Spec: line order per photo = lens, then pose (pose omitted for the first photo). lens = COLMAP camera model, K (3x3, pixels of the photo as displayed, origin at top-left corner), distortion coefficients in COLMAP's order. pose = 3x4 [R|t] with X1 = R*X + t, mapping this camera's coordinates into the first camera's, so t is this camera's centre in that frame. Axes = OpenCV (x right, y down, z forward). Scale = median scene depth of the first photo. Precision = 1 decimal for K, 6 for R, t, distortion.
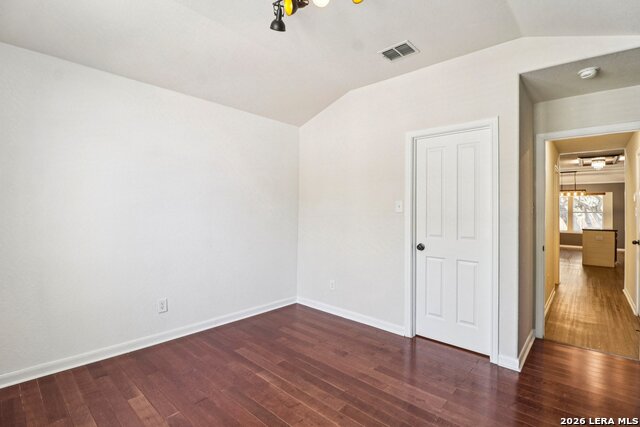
lens RADIAL K [[302.8, 0, 320.3], [0, 302.8, 211.8], [0, 0, 1]] dist [-0.011393, -0.002568]
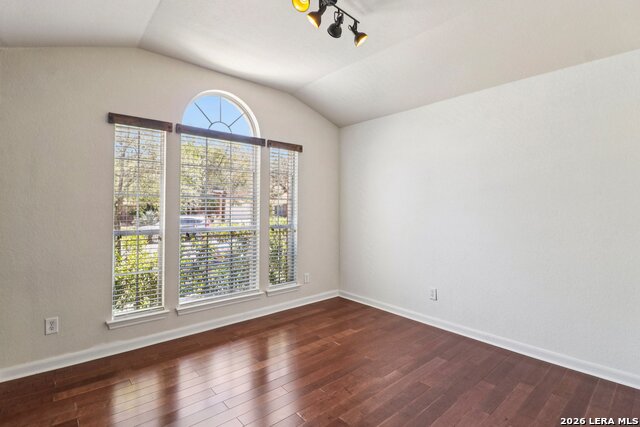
lens RADIAL K [[302.8, 0, 320.2], [0, 302.8, 212.0], [0, 0, 1]] dist [-0.011393, -0.002568]
pose [[-0.111503, 0.003212, -0.993759, 0.794706], [-0.007559, 0.999963, 0.004080, -0.012017], [0.993735, 0.007967, -0.111475, 0.794076]]
